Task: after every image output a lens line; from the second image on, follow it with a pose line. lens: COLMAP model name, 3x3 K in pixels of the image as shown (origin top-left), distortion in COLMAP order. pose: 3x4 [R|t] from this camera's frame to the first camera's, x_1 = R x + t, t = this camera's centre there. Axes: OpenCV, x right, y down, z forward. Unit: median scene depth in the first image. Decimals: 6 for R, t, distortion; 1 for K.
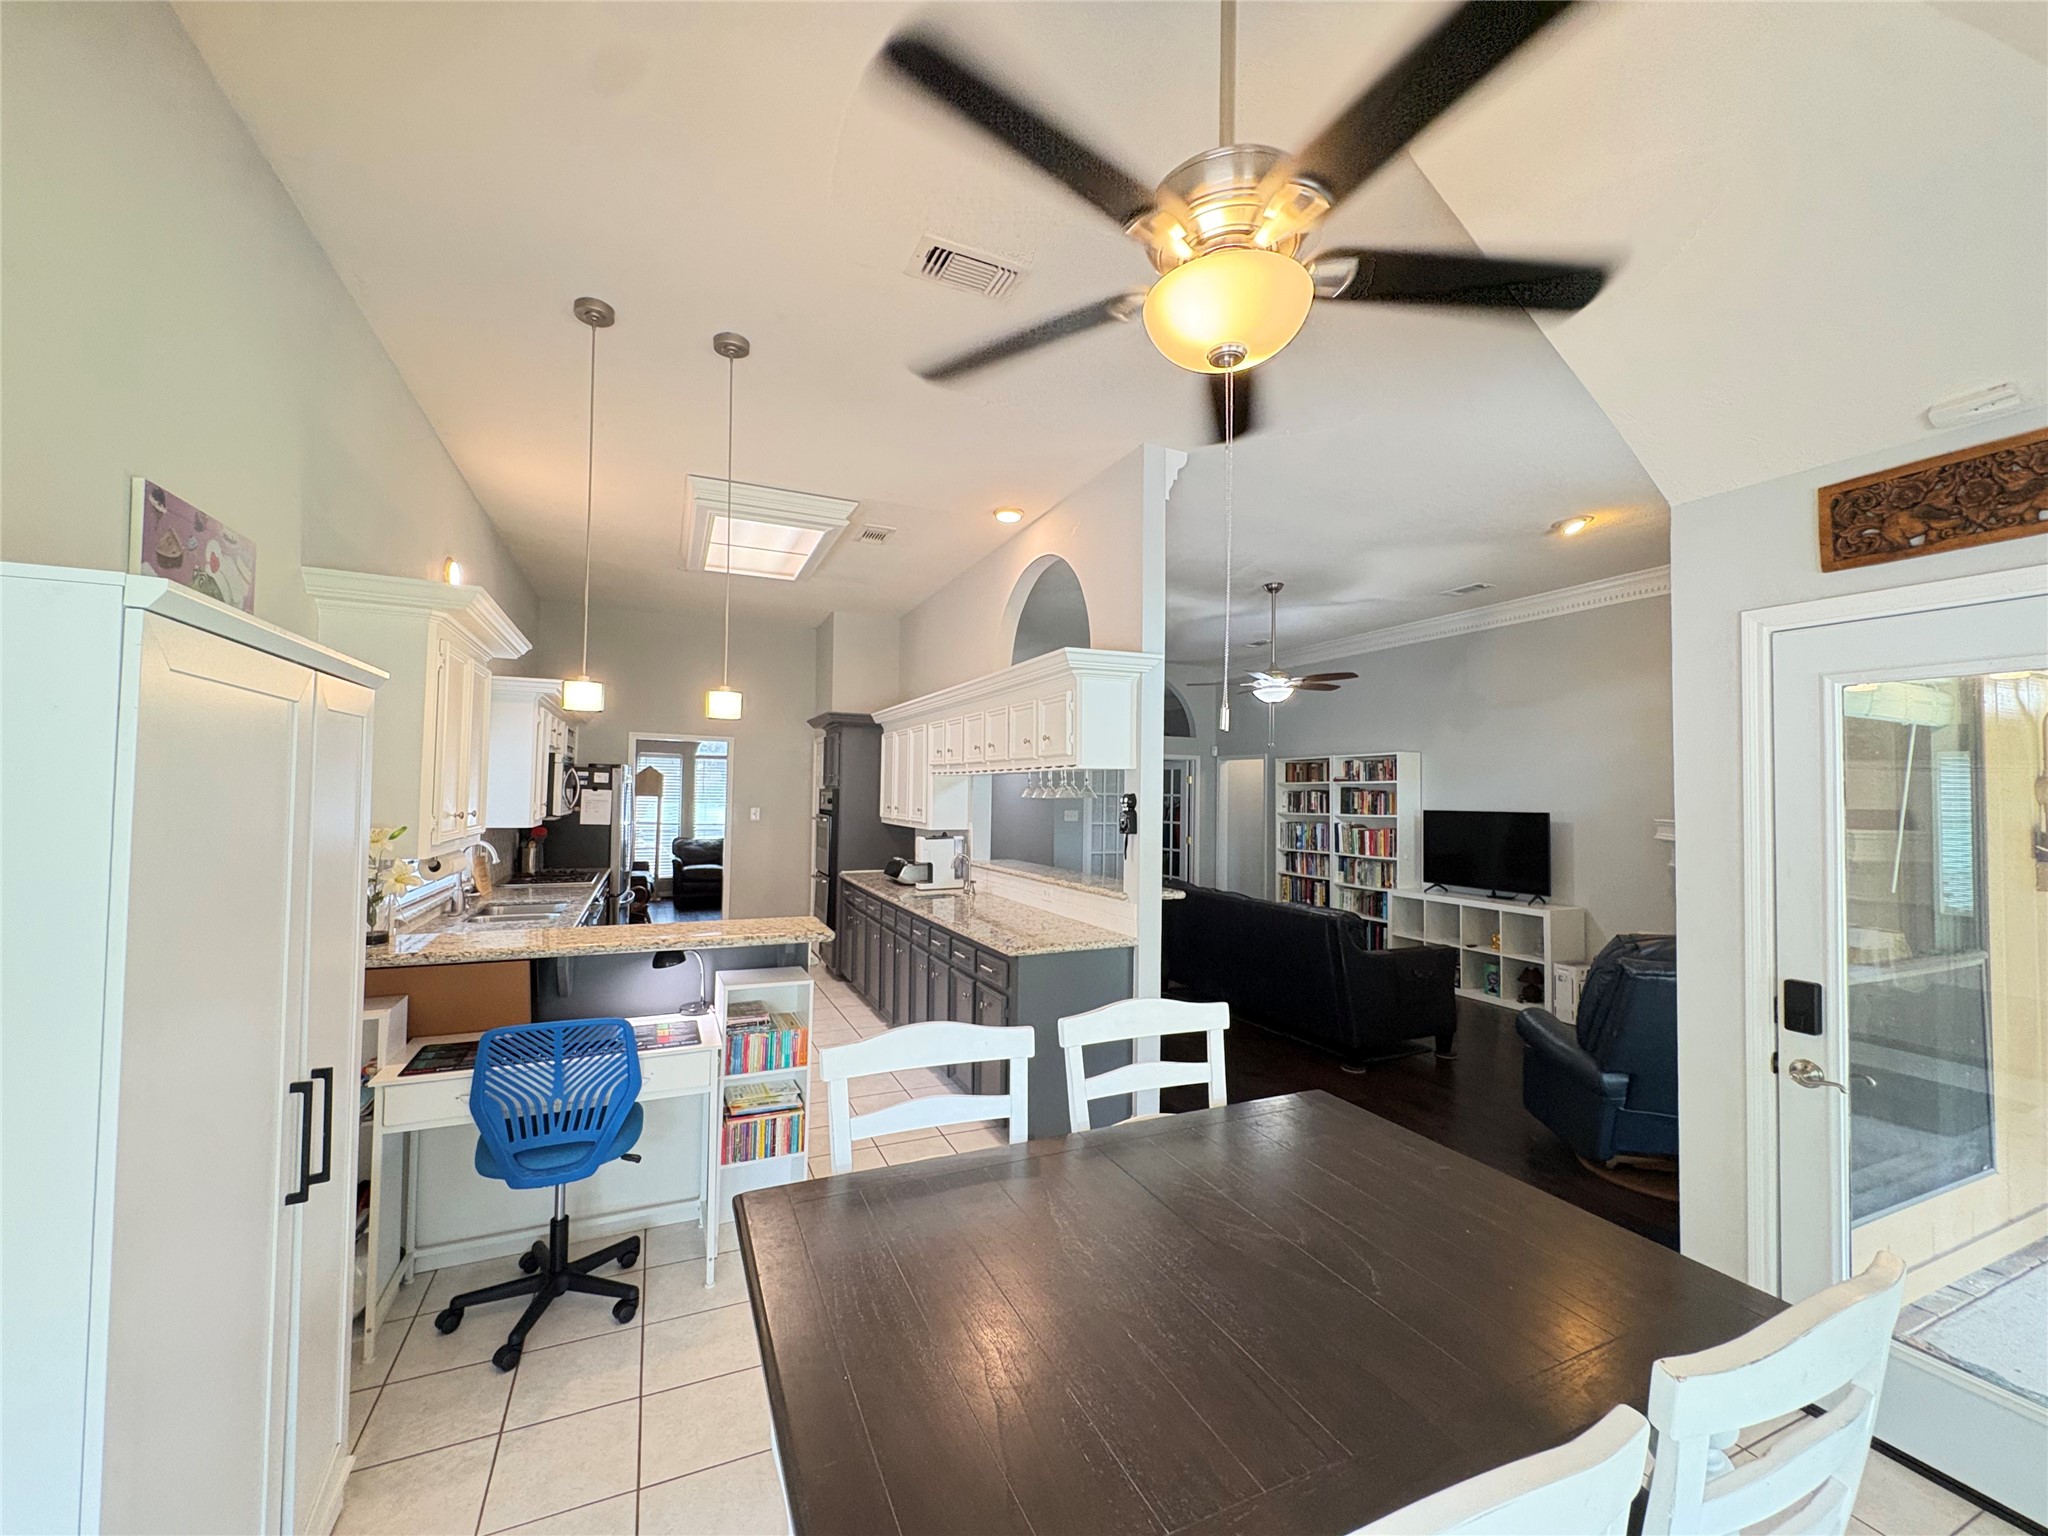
lens RADIAL K [[819.9, 0, 1022.0], [0, 819.9, 768.9], [0, 0, 1]] dist [0.000743, 0.000022]
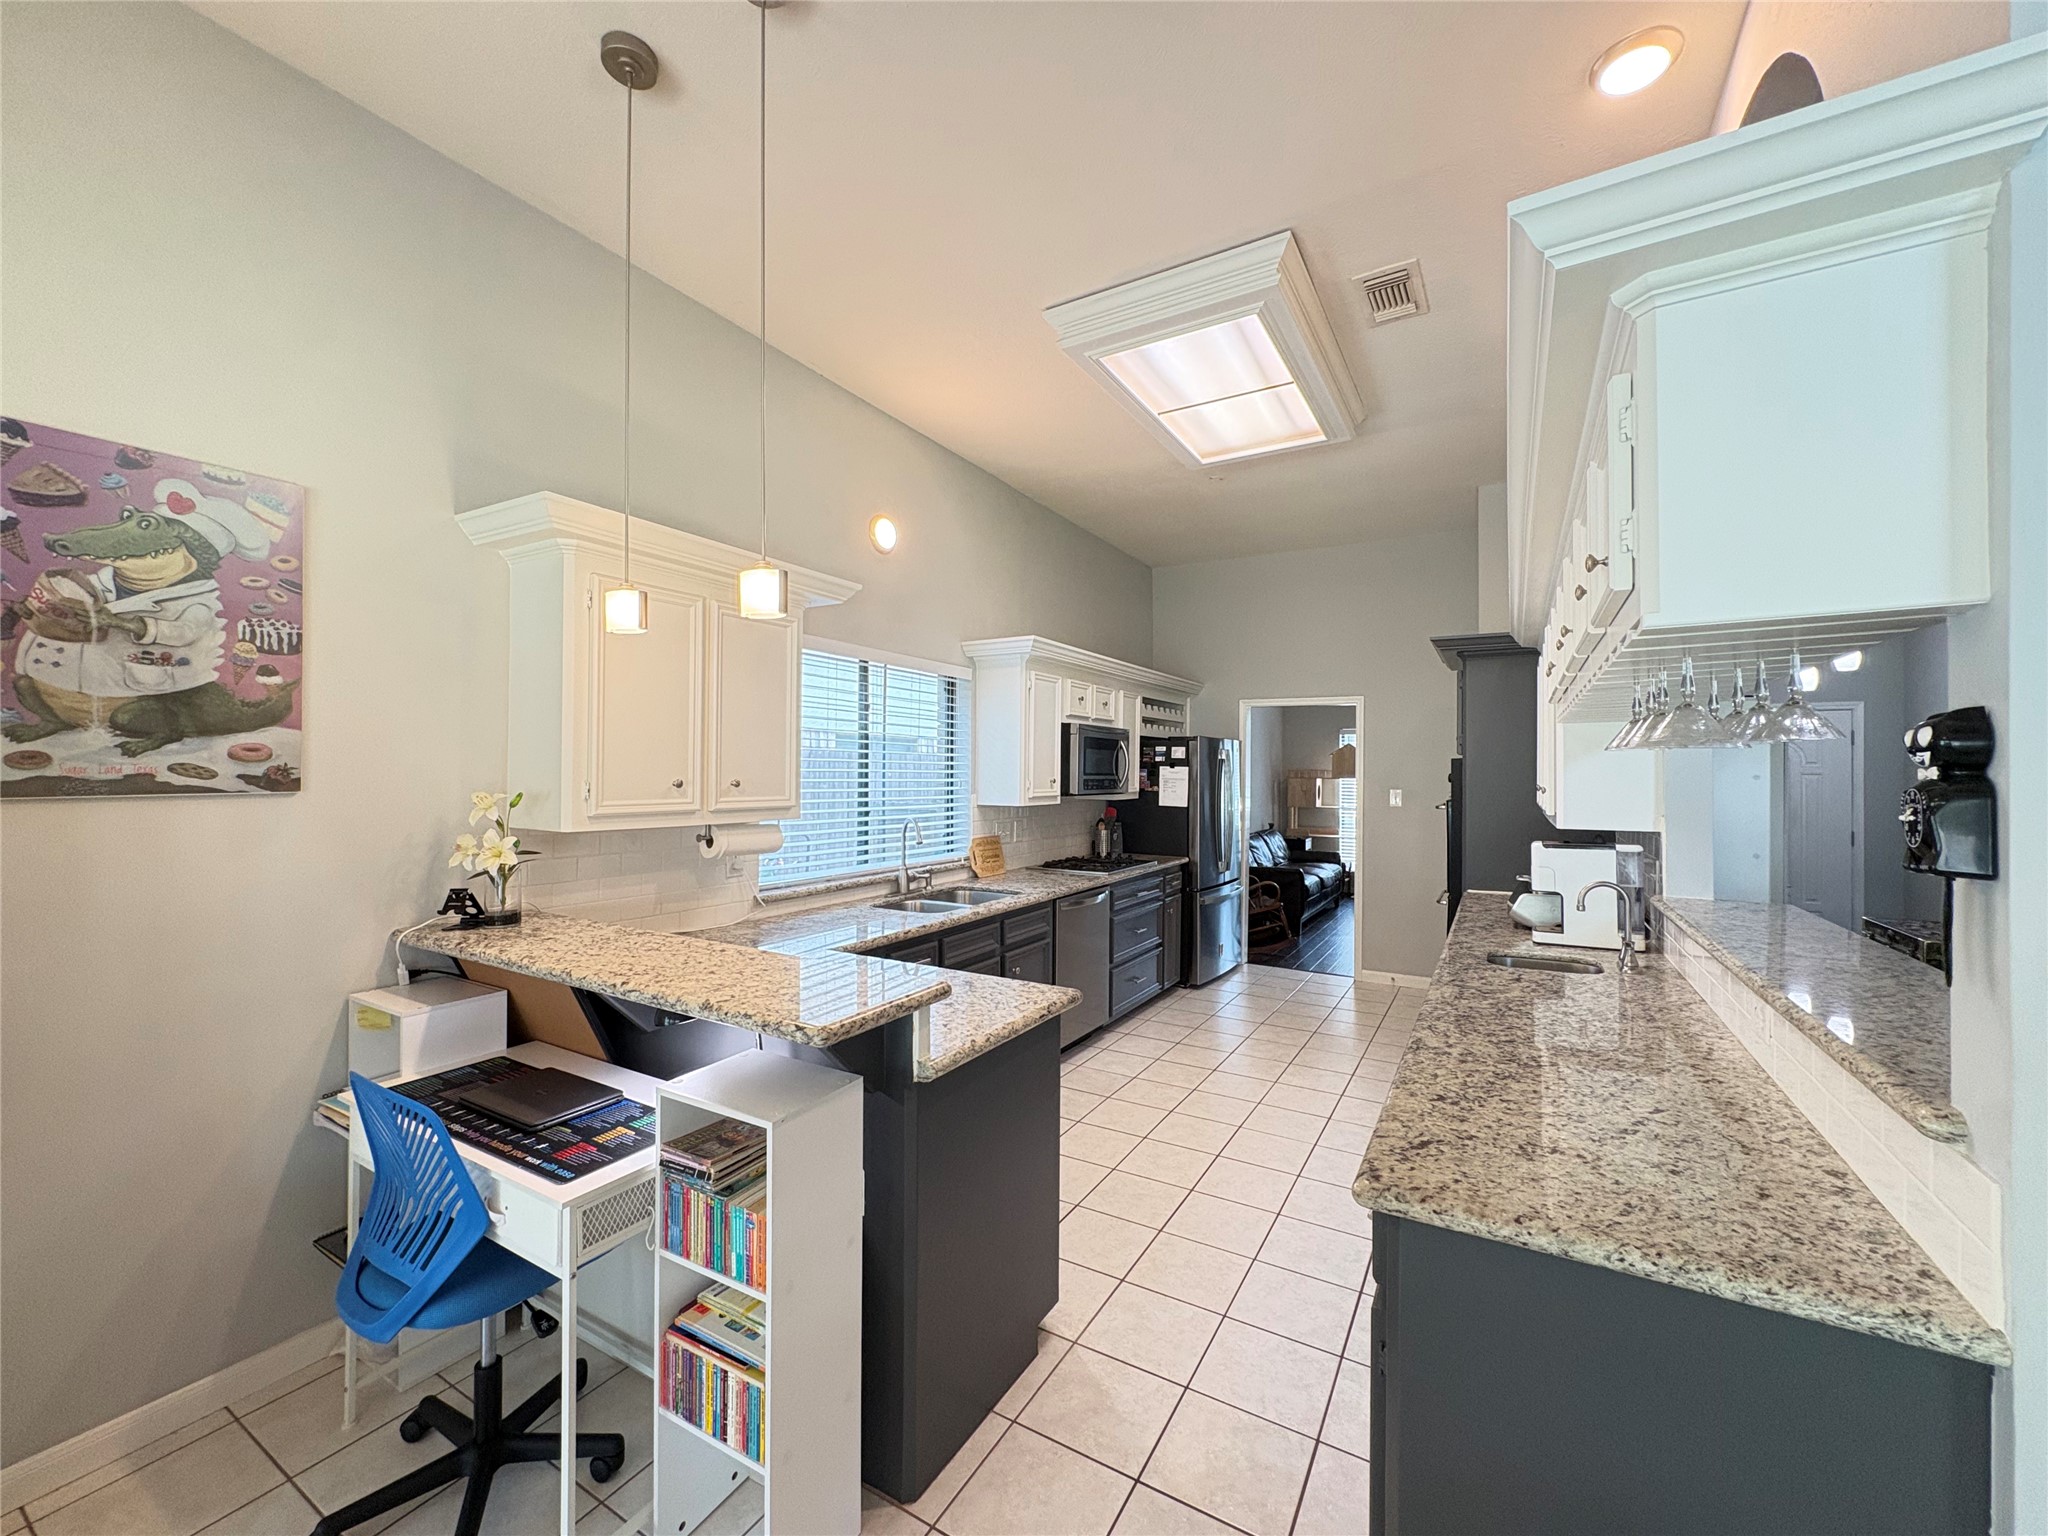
lens RADIAL K [[819.9, 0, 1027.6], [0, 819.9, 770.4], [0, 0, 1]] dist [0.000743, 0.000022]
pose [[0.580100, -0.014088, -0.814423, 0.111864], [0.026146, 0.999657, 0.001331, 0.027685], [0.814125, -0.022066, 0.580270, 0.421372]]
